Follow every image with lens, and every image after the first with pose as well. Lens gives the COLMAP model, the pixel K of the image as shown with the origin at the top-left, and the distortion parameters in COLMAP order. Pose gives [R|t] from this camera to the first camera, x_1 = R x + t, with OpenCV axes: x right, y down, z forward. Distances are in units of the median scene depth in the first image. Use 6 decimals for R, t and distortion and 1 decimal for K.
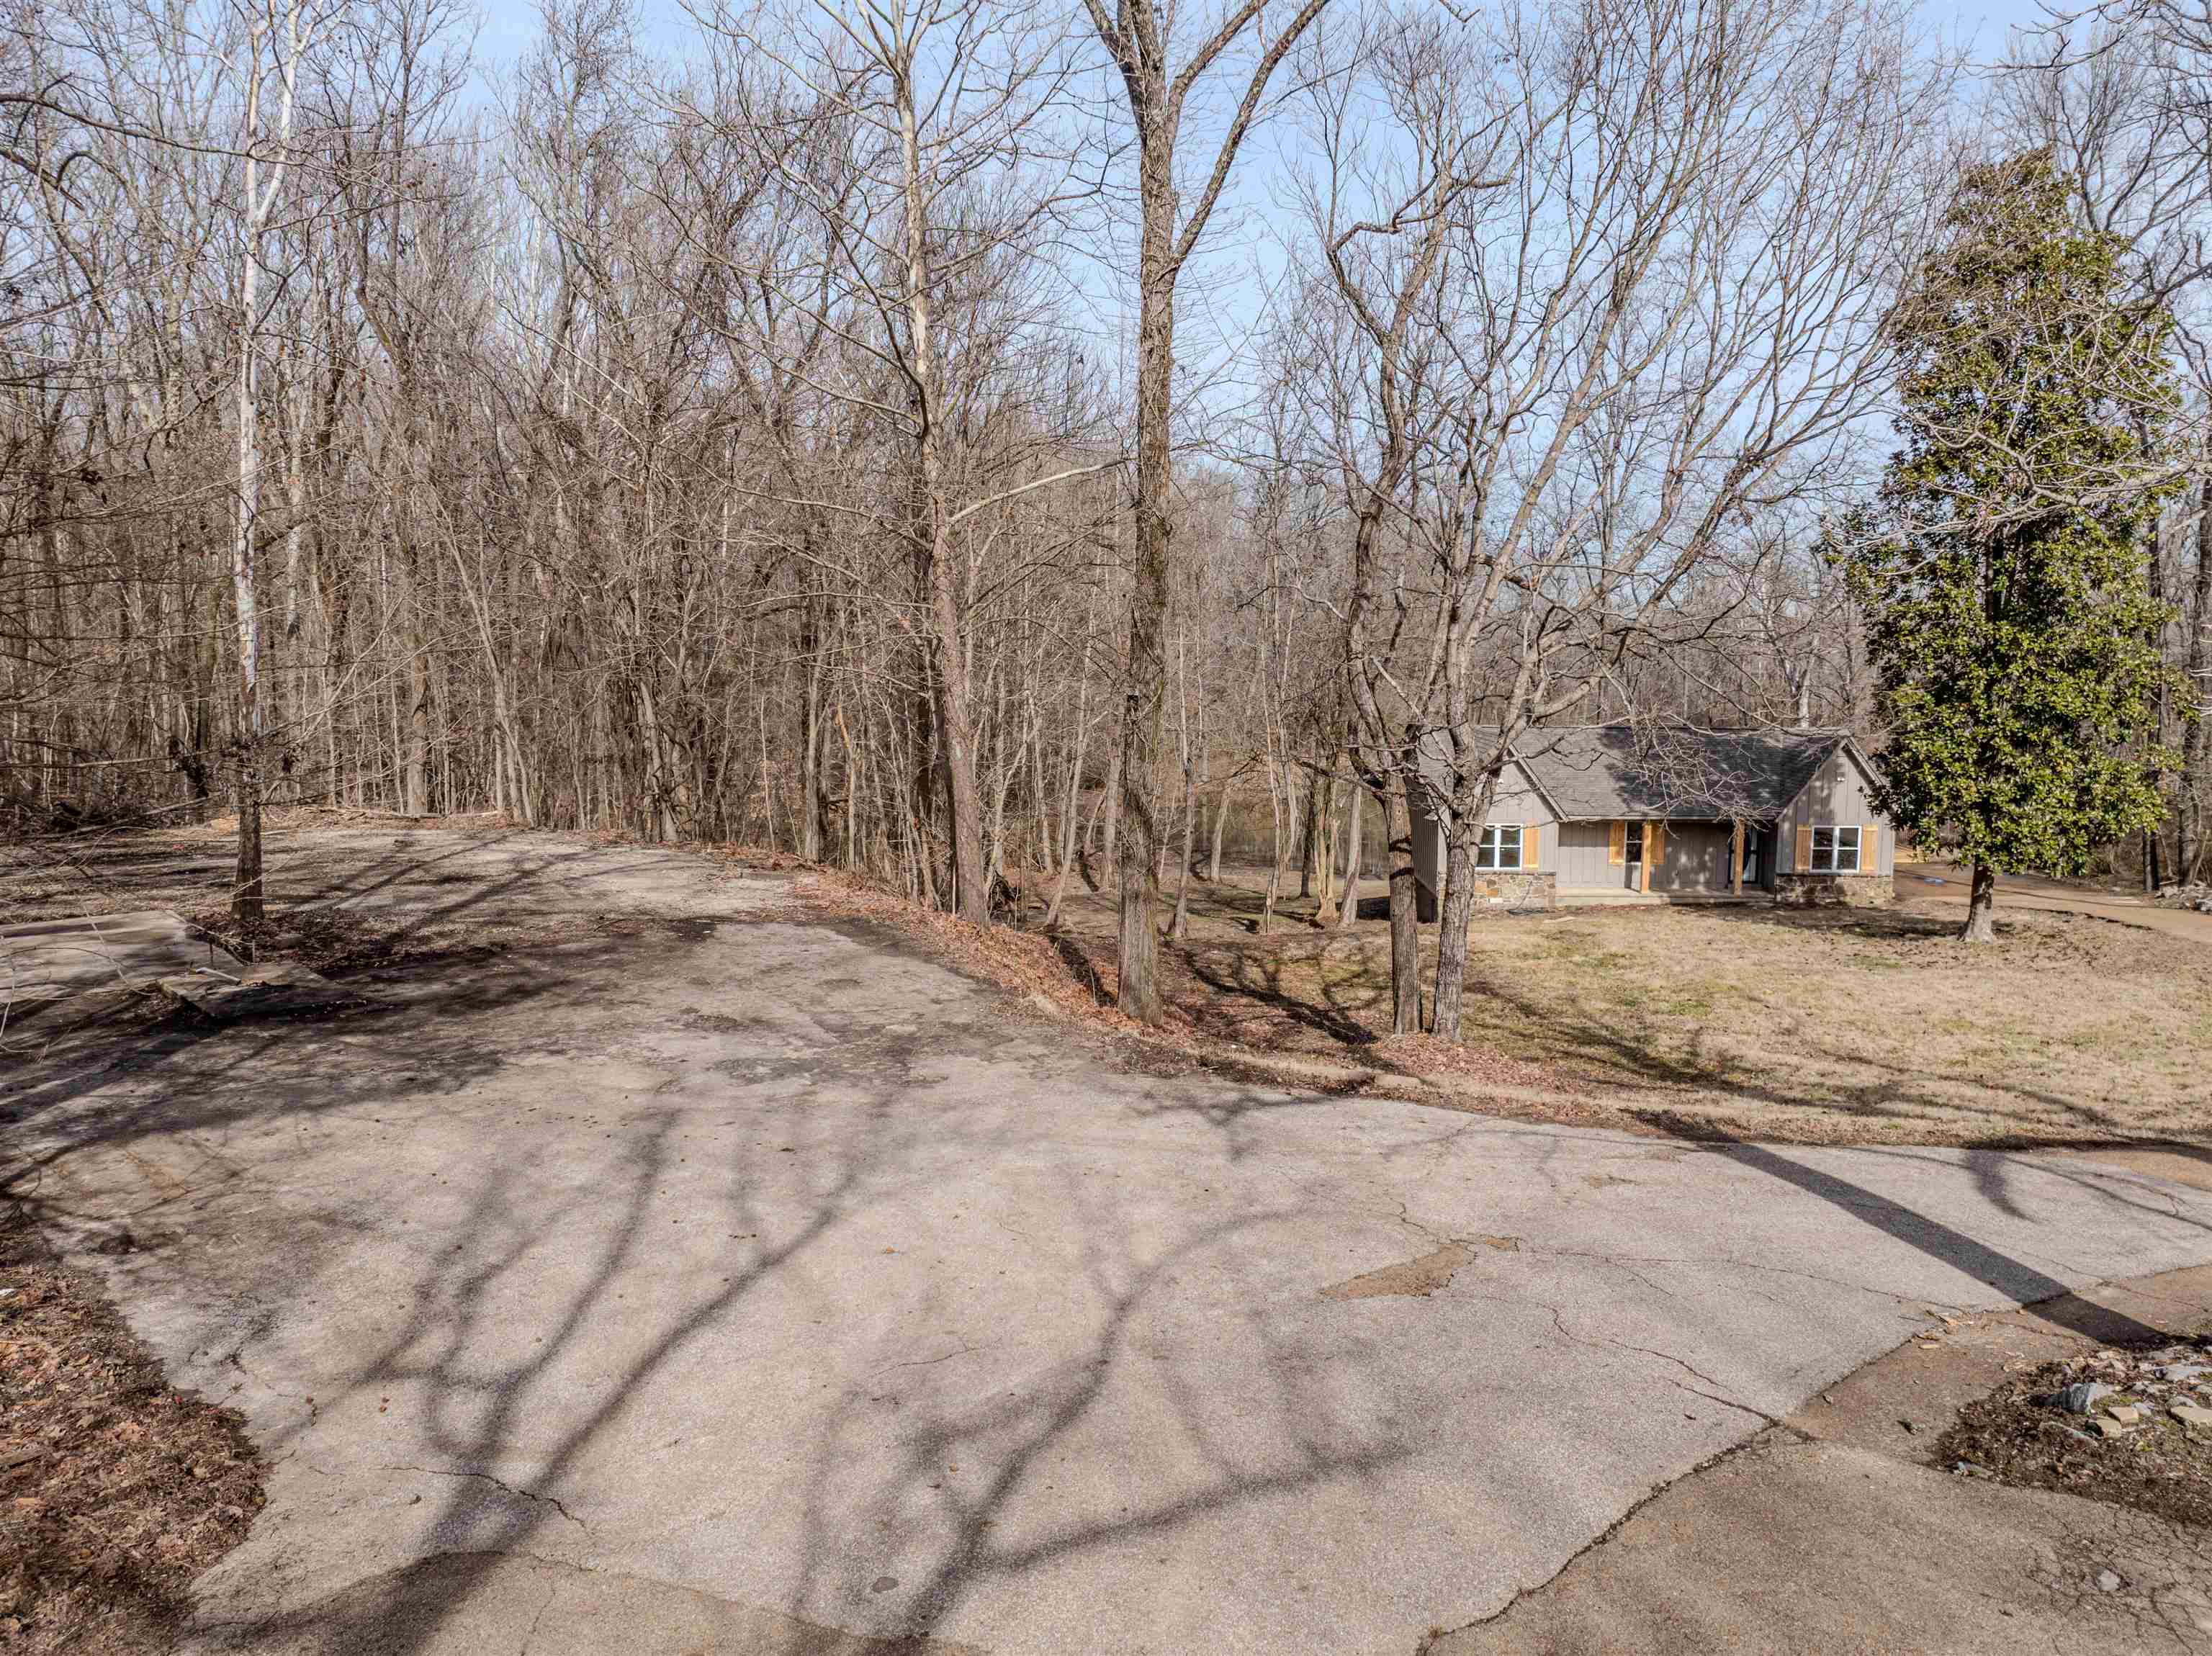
lens RADIAL K [[1554.2, 0, 1114.1], [0, 1554.2, 815.1], [0, 0, 1]] dist [-0.031364, -0.017869]
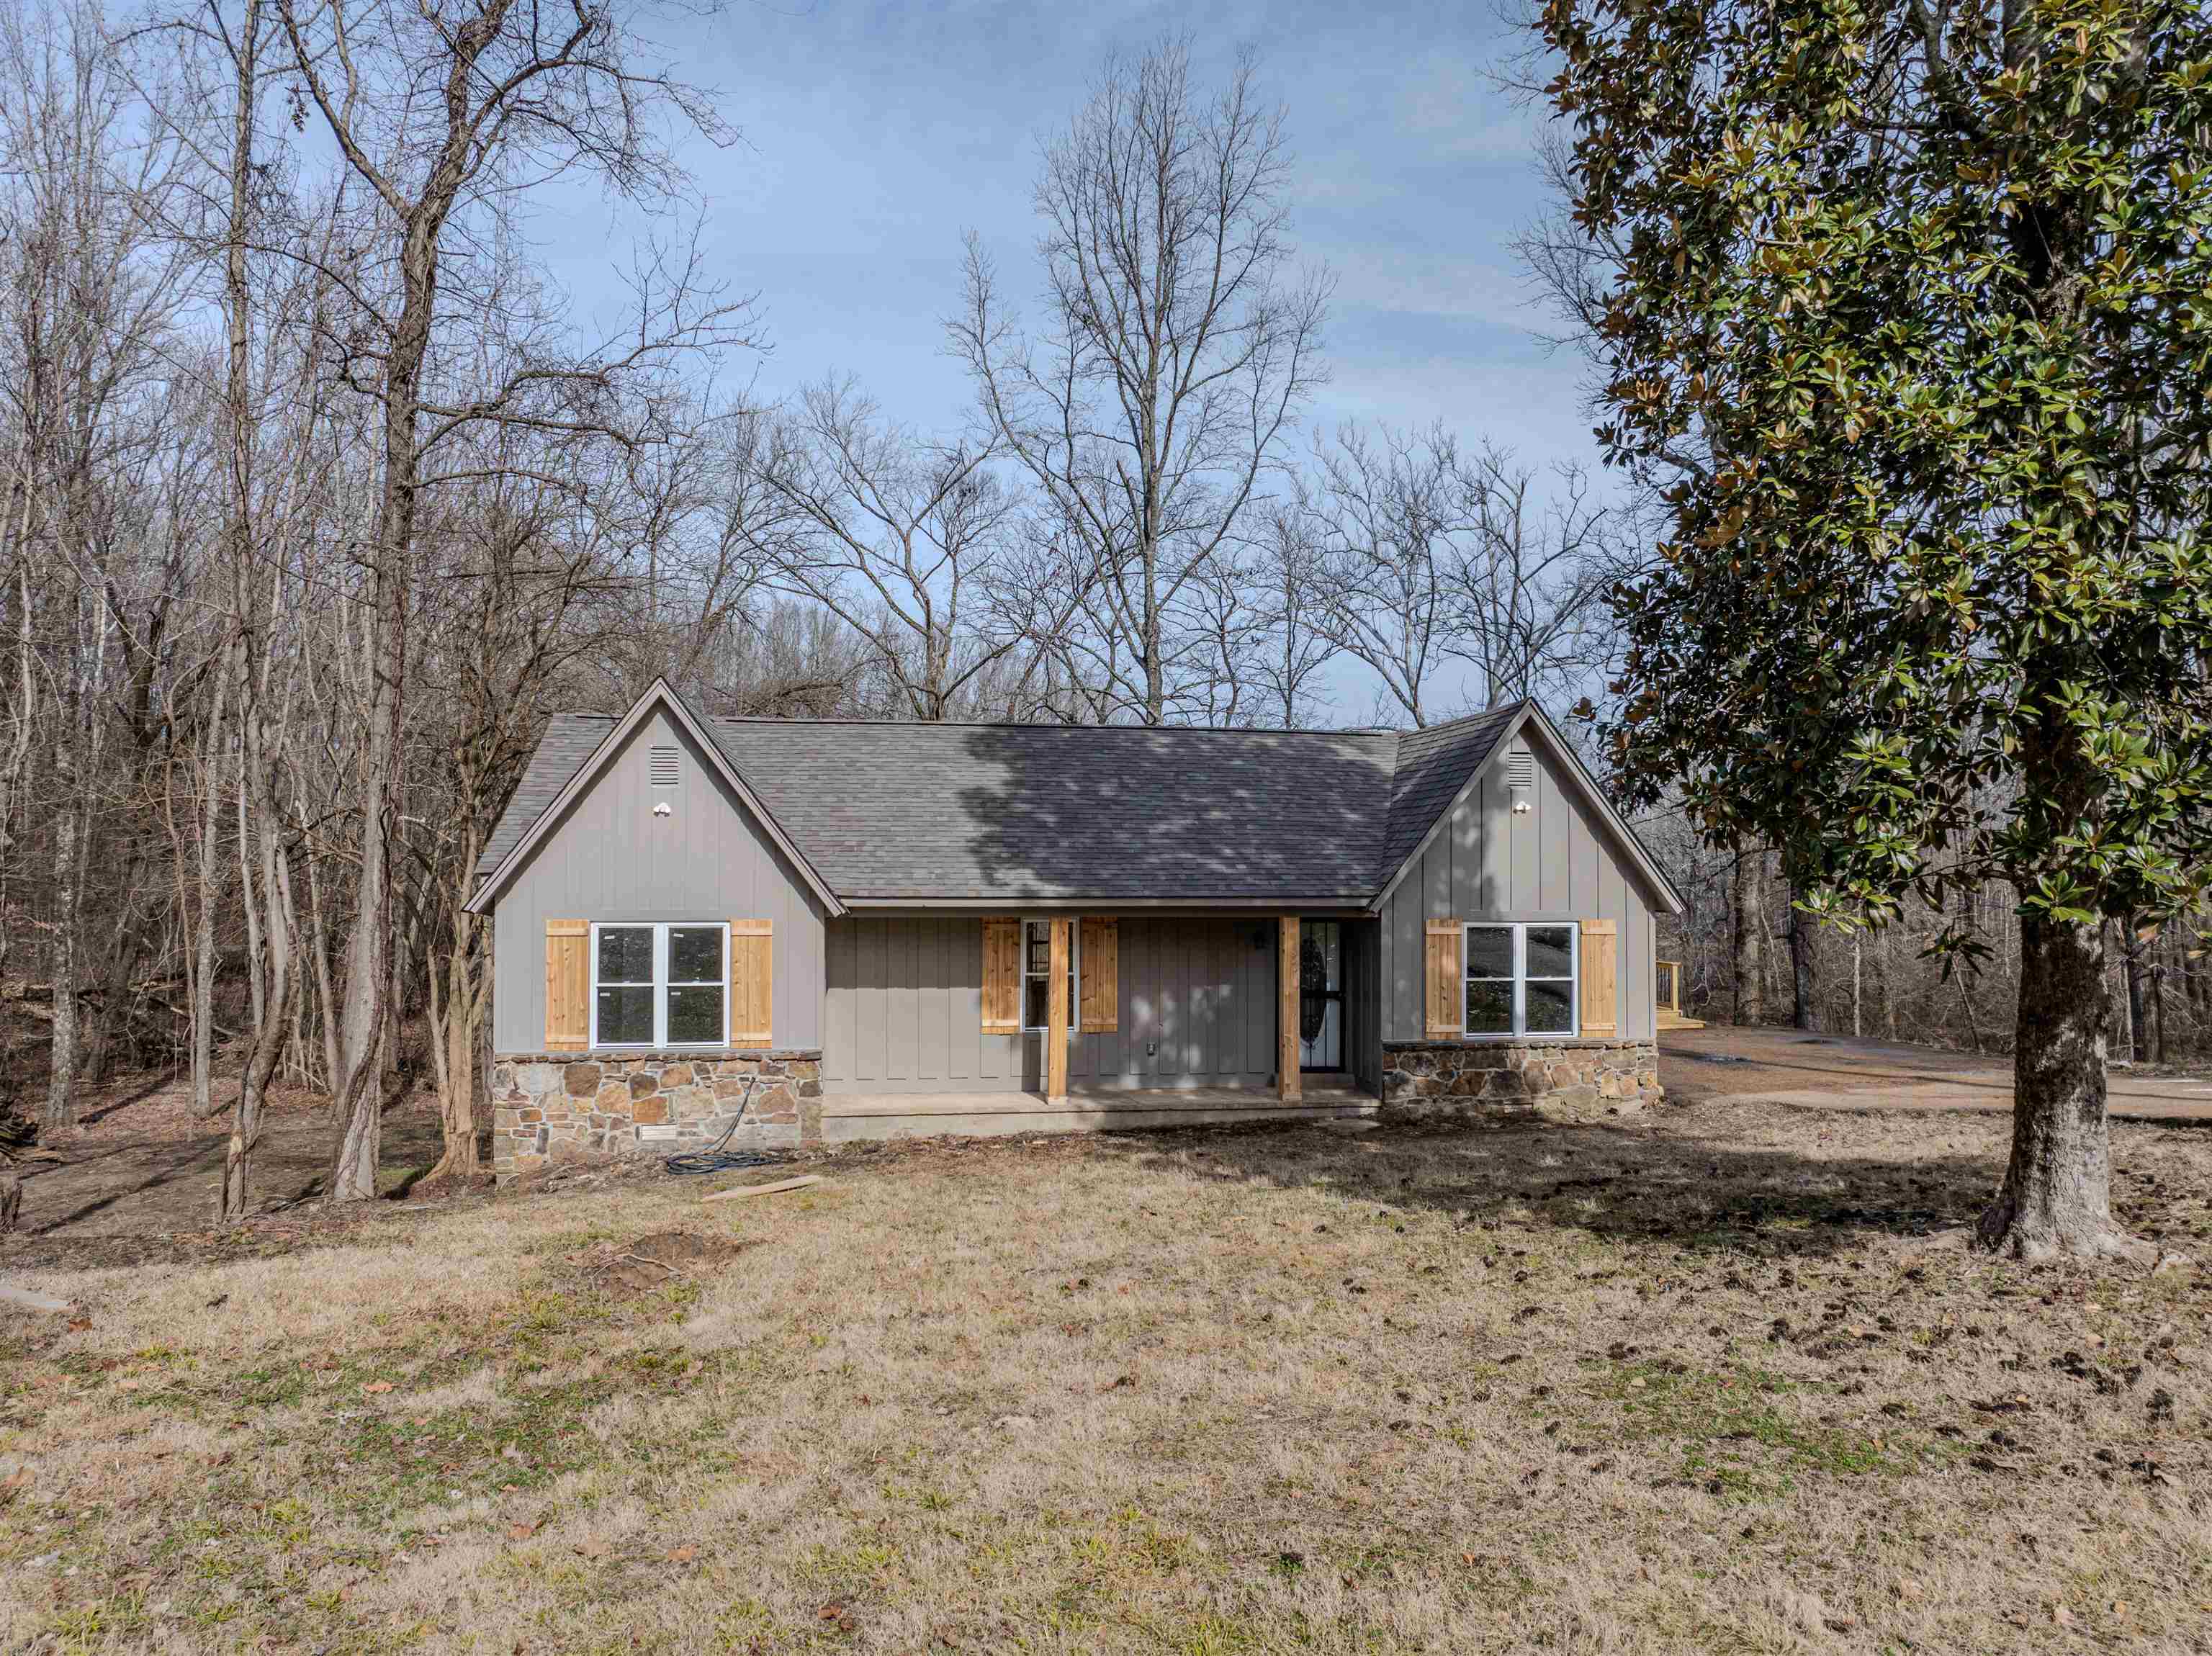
lens RADIAL K [[1554.2, 0, 1118.1], [0, 1554.2, 809.8], [0, 0, 1]] dist [-0.031364, -0.017869]
pose [[0.983310, 0.008349, 0.181745, 0.364612], [0.018259, 0.989375, -0.144233, 0.043484], [-0.181018, 0.145144, 0.972710, 0.775617]]
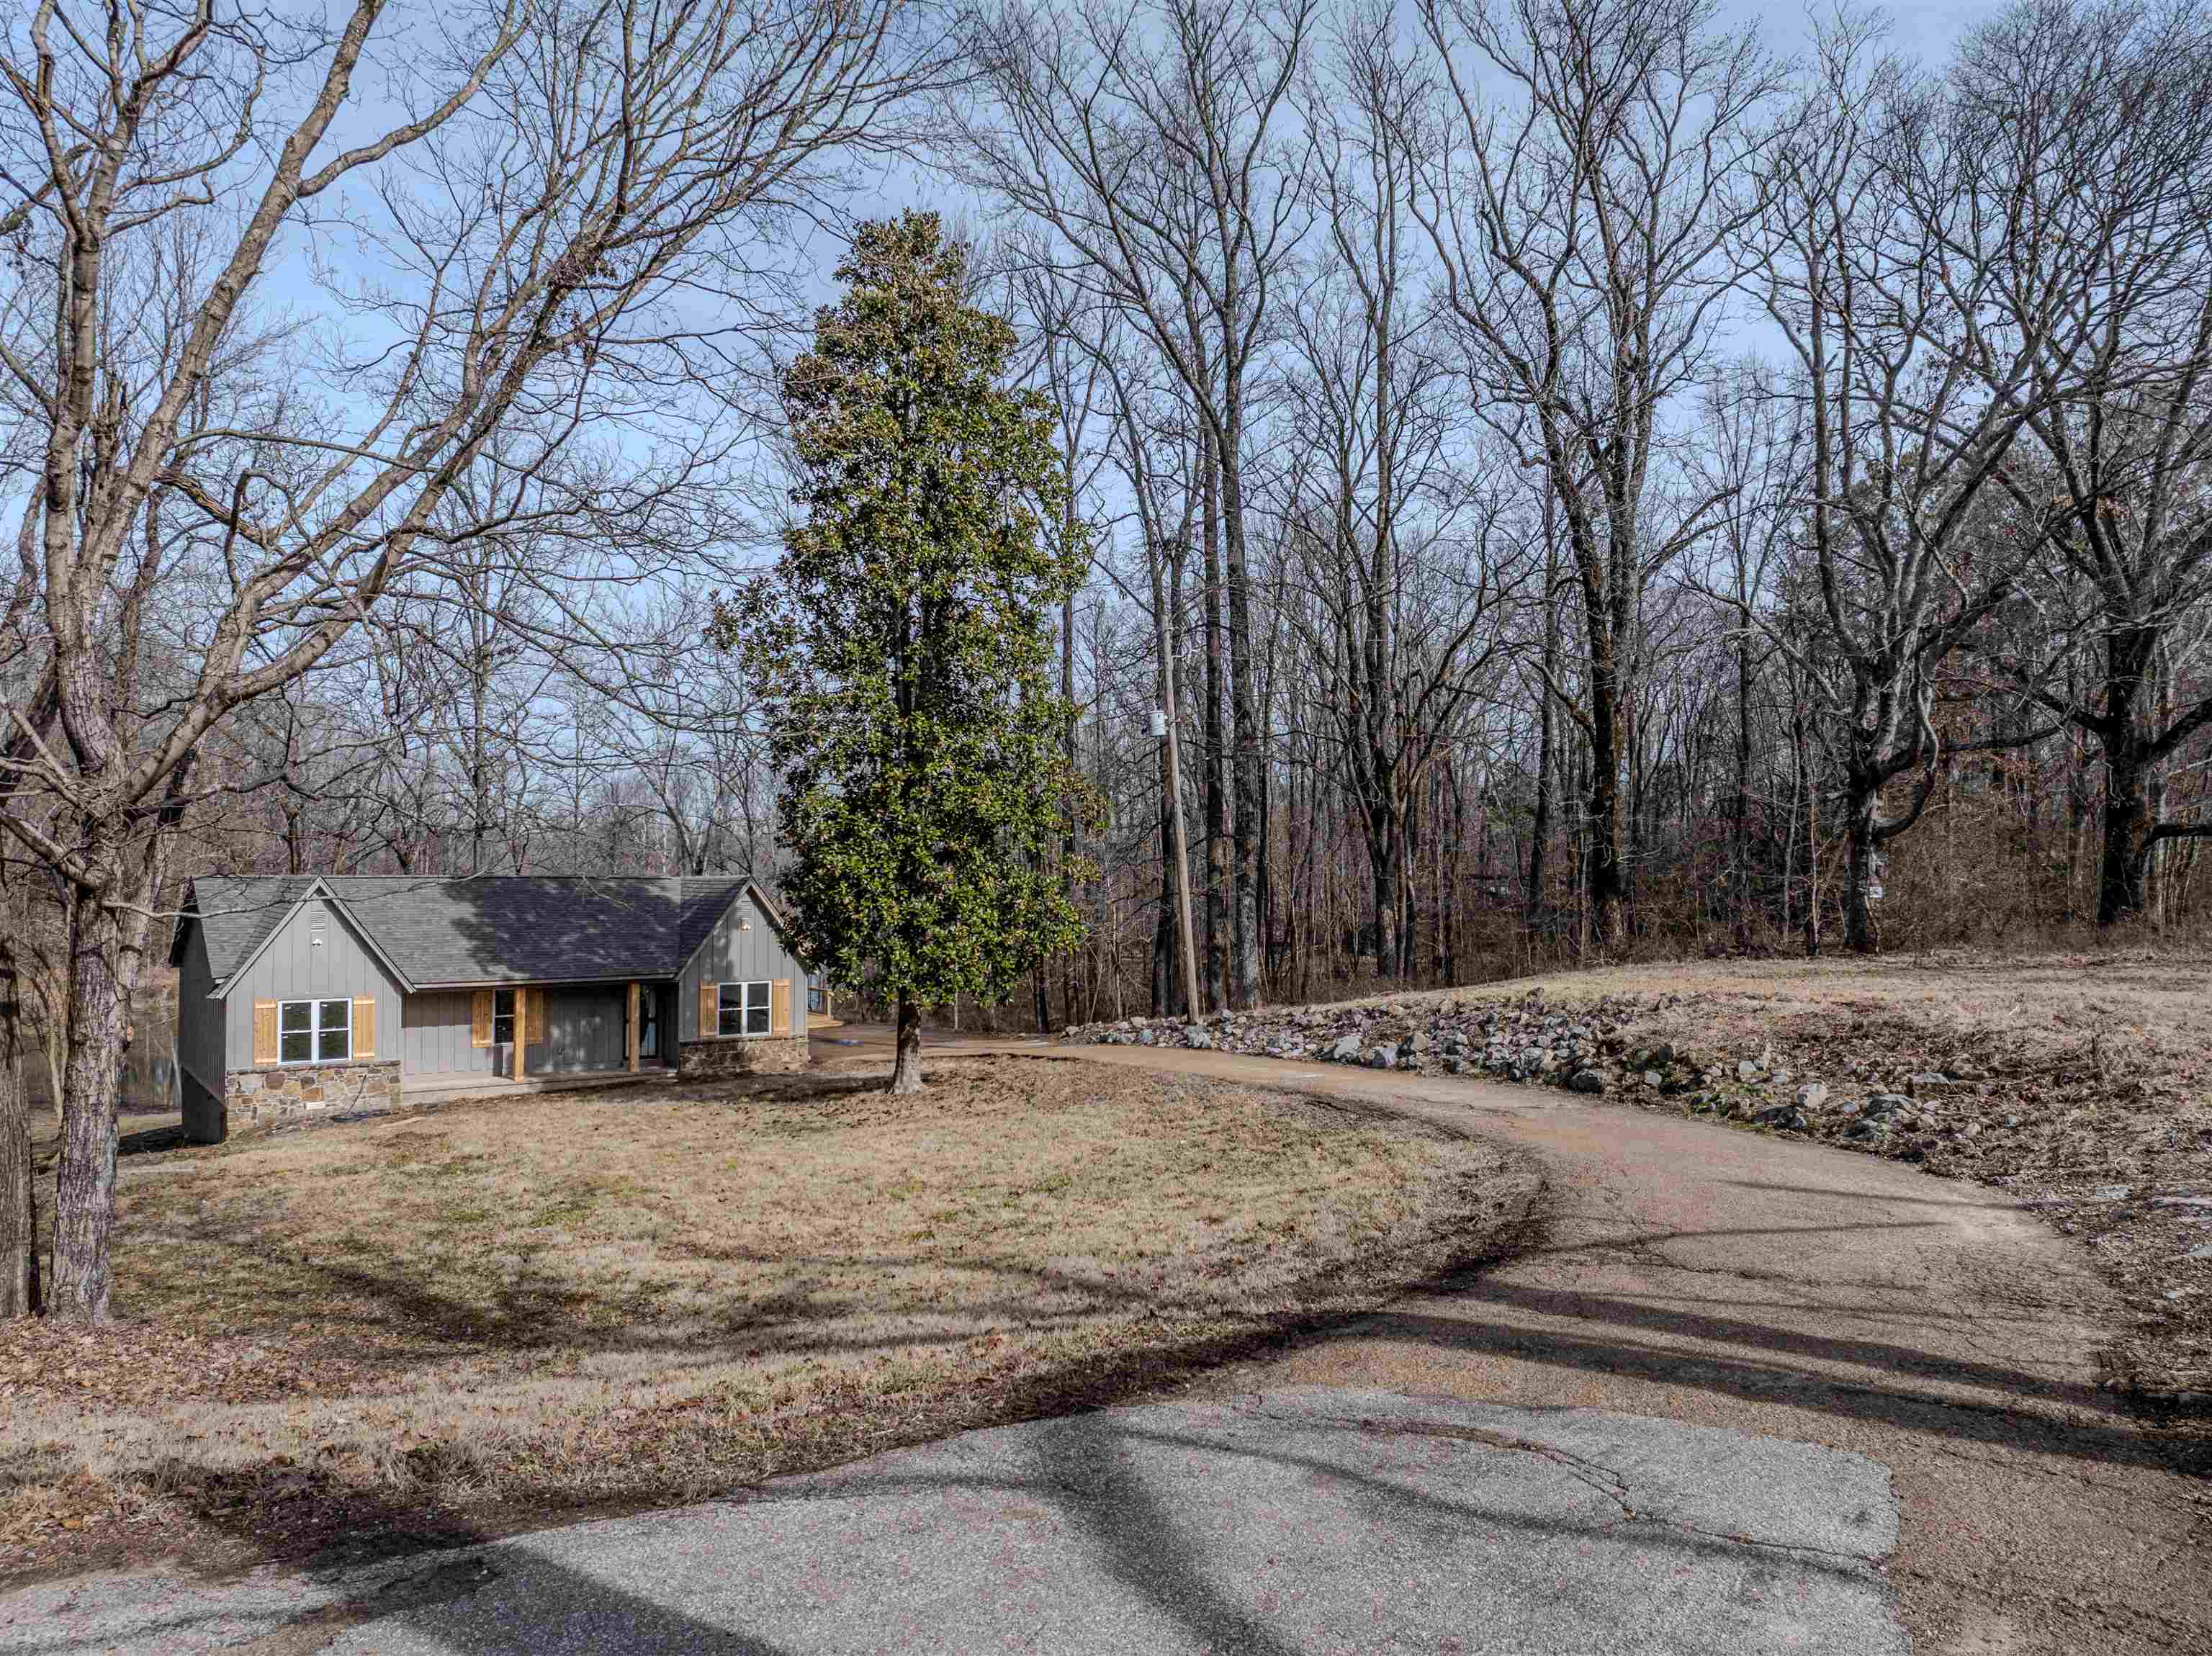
lens RADIAL K [[1554.2, 0, 1111.8], [0, 1554.2, 823.5], [0, 0, 1]] dist [-0.031364, -0.017869]
pose [[0.780783, 0.017619, 0.624553, 0.107584], [0.067465, 0.991380, -0.112309, 0.038073], [-0.621149, 0.129825, 0.772865, 0.238644]]
